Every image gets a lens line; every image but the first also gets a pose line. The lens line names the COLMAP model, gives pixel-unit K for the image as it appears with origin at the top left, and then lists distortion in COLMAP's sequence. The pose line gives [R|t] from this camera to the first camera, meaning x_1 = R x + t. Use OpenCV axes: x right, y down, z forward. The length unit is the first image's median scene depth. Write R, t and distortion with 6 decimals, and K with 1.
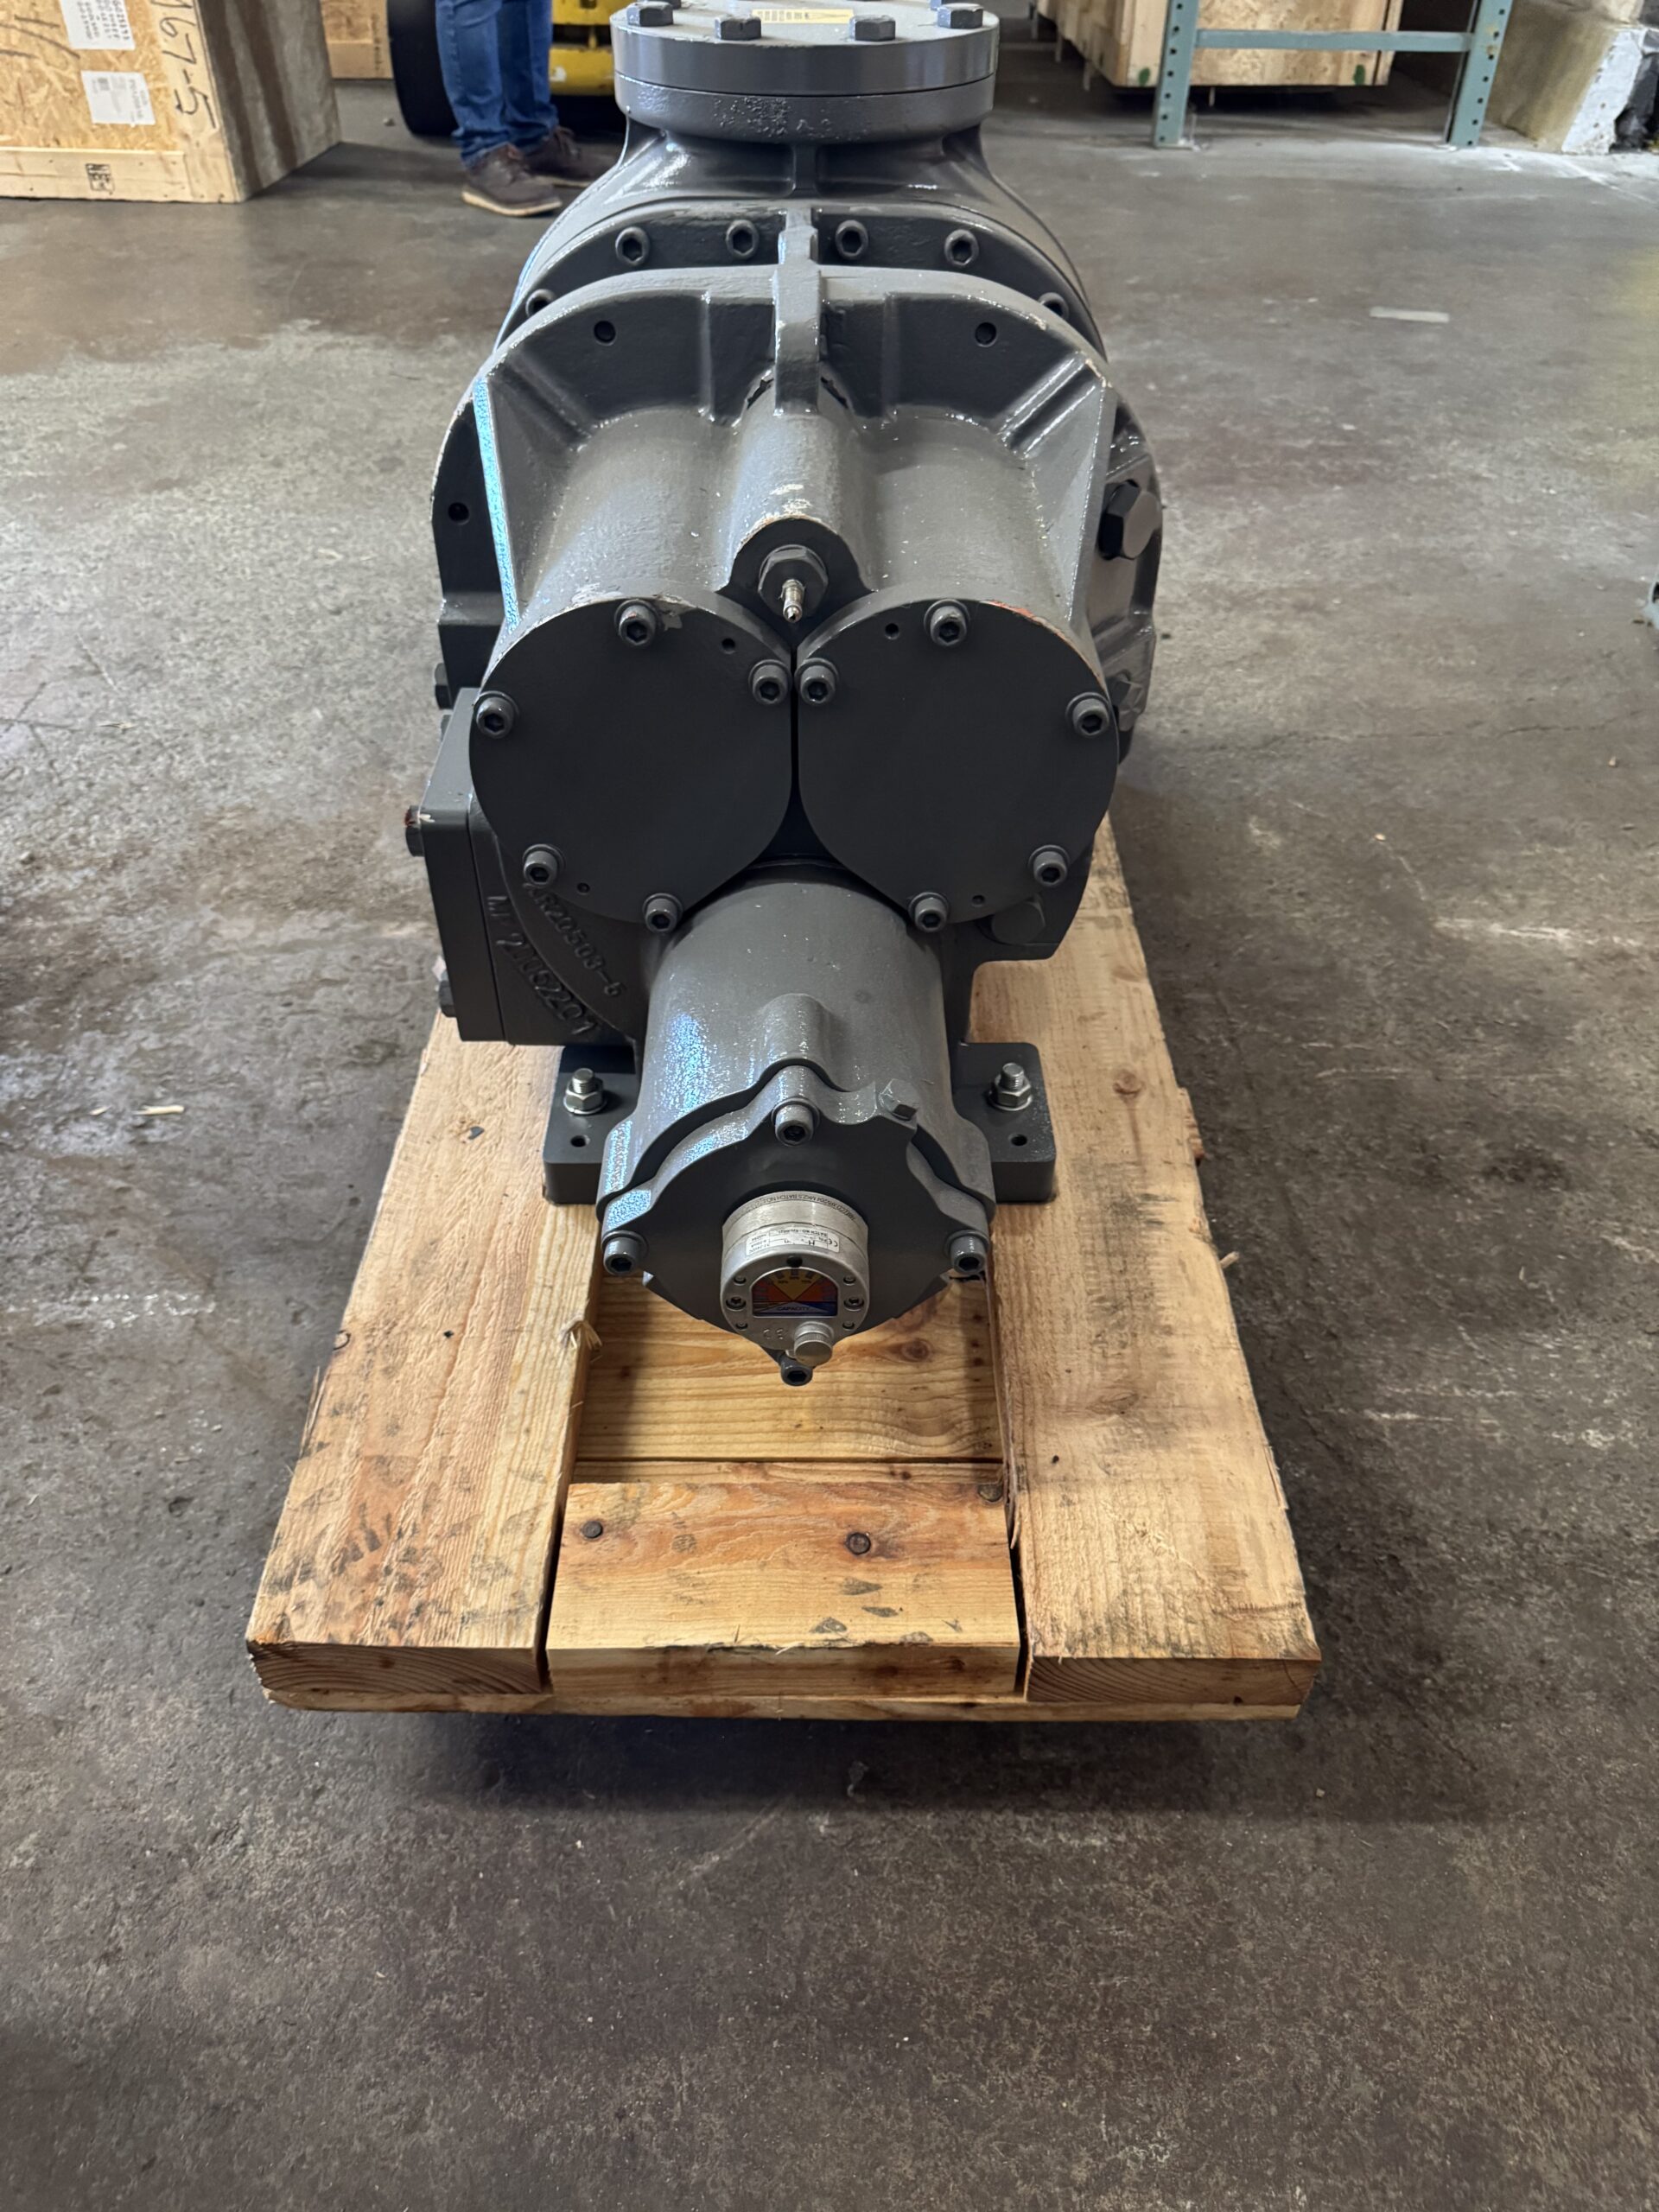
lens RADIAL K [[1593.2, 0, 819.8], [0, 1593.2, 1106.4], [0, 0, 1]] dist [-0.000098, -0.014473]
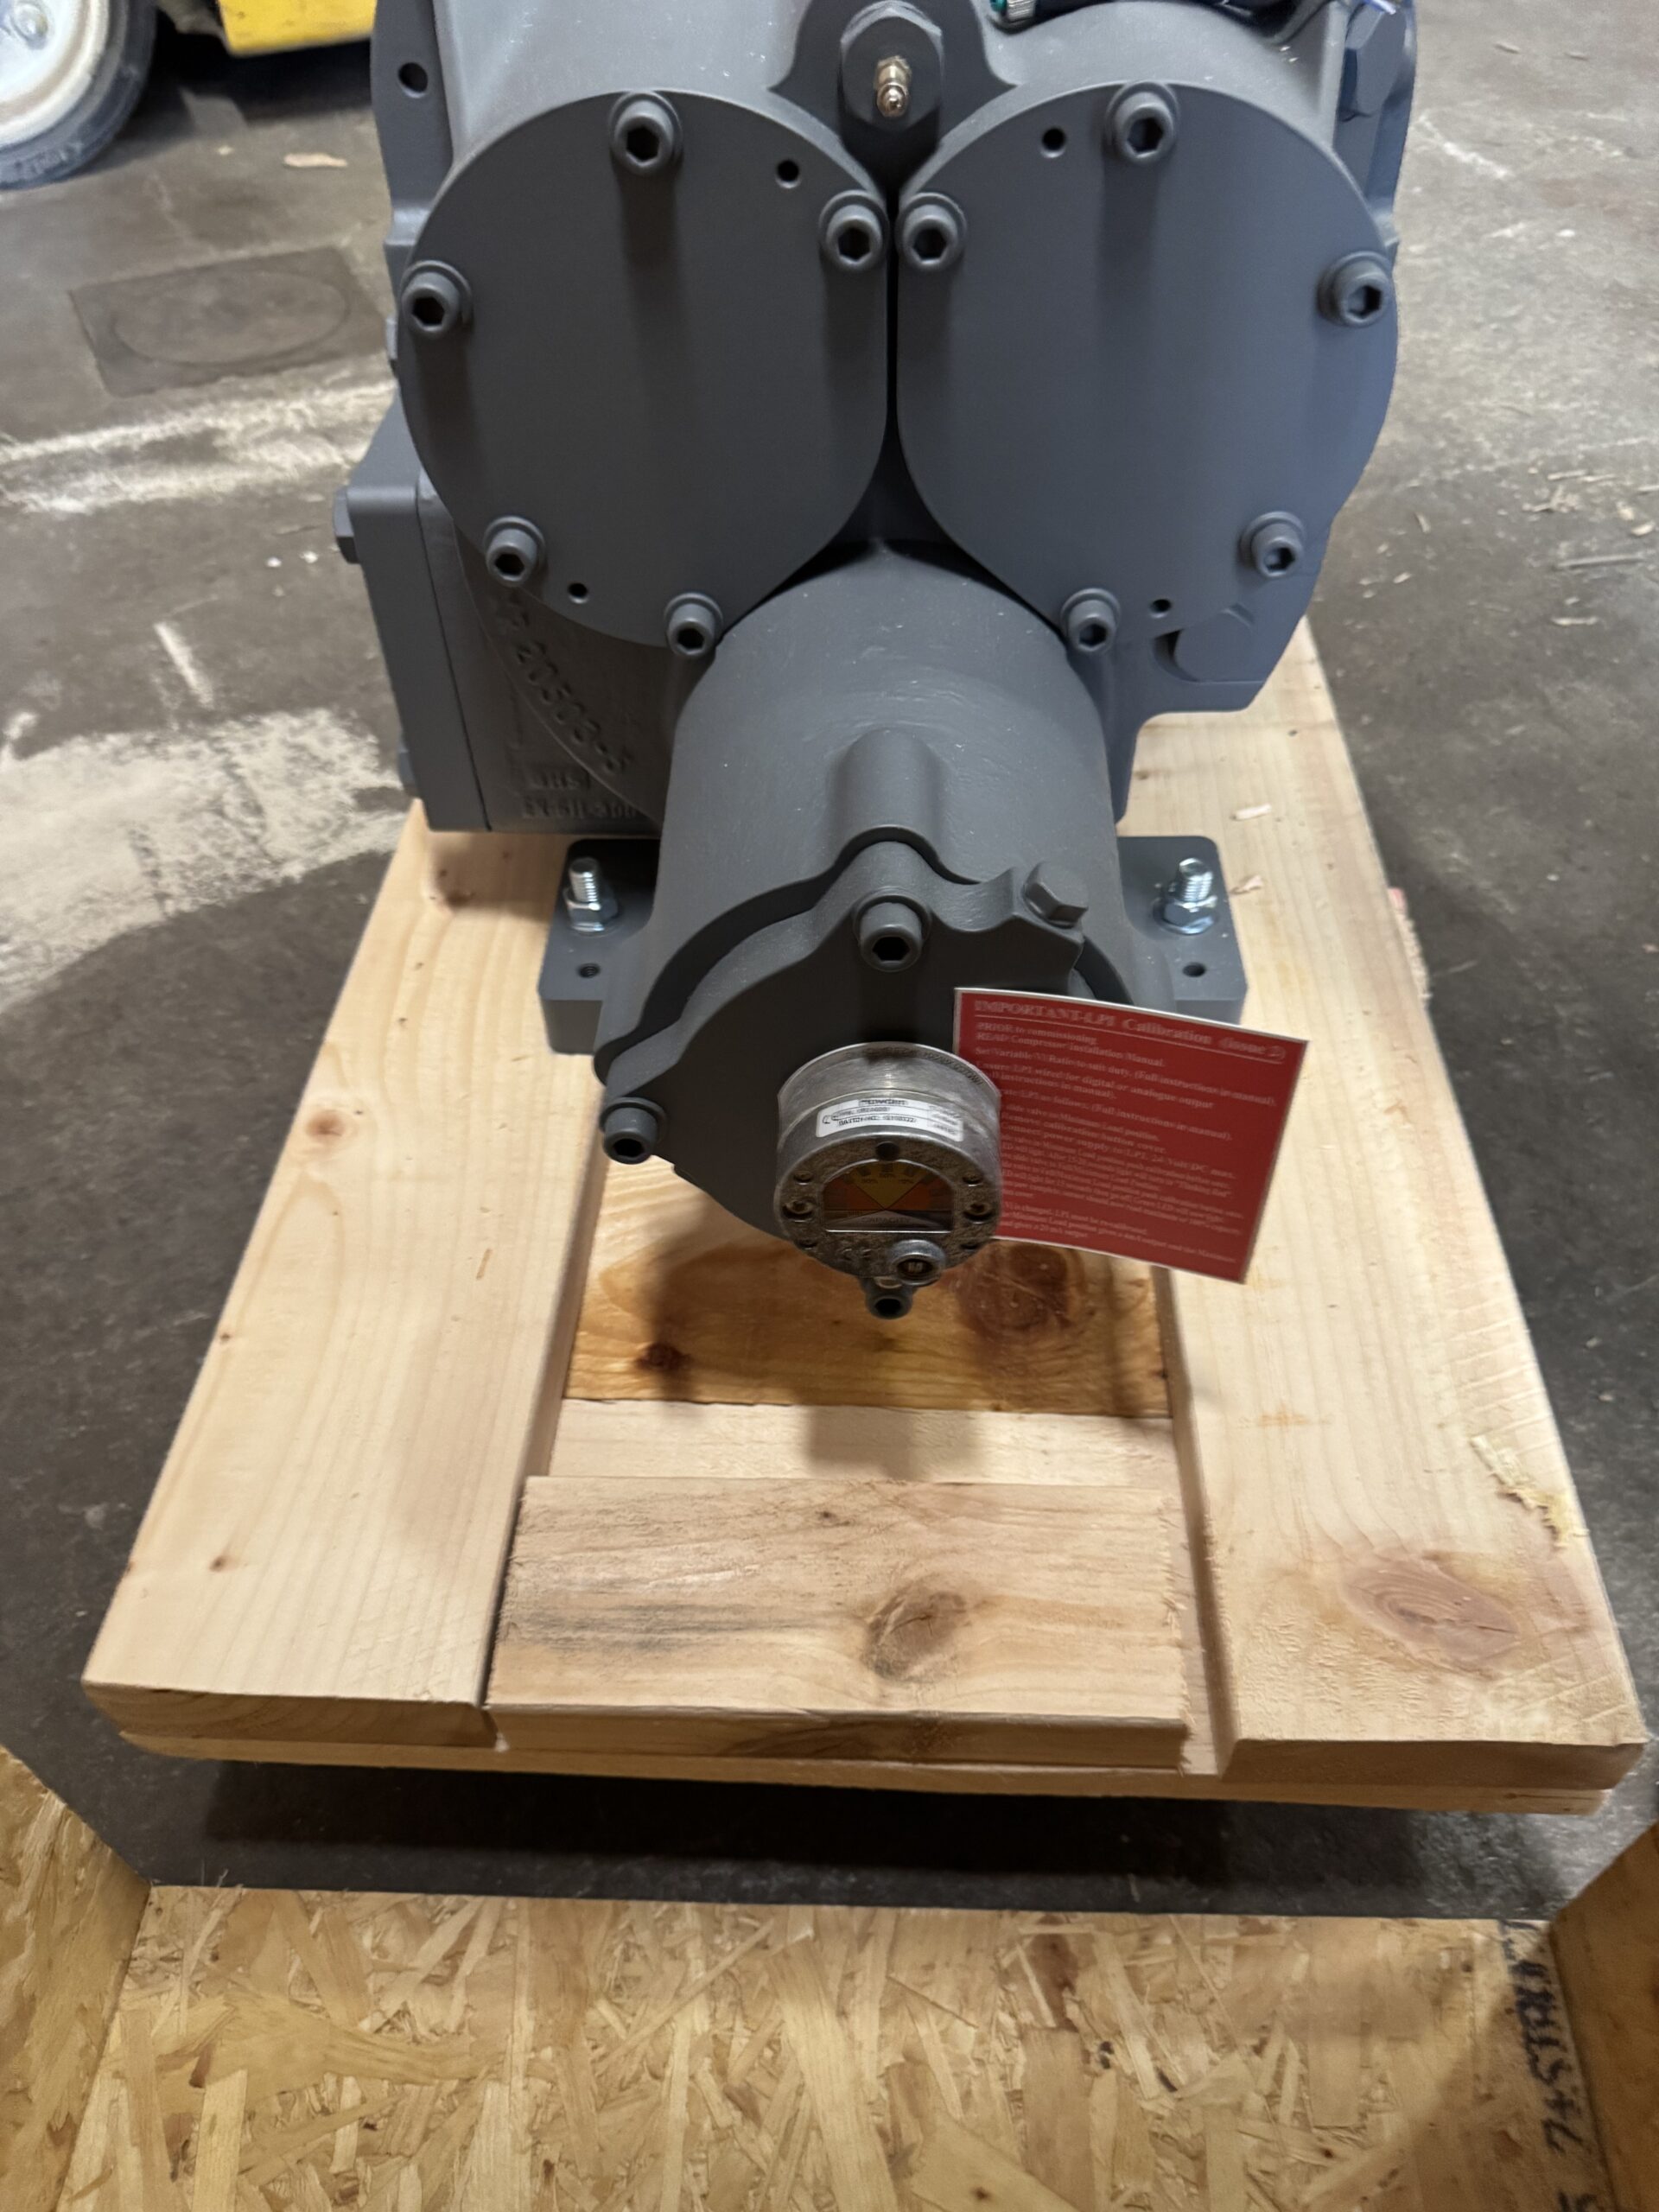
lens RADIAL K [[1593.2, 0, 826.4], [0, 1593.2, 1104.5], [0, 0, 1]] dist [-0.000098, -0.014473]
pose [[0.999007, 0.008485, -0.043740, -0.011529], [-0.004385, 0.995657, 0.092989, 0.018012], [0.044339, -0.092705, 0.994706, 0.321224]]
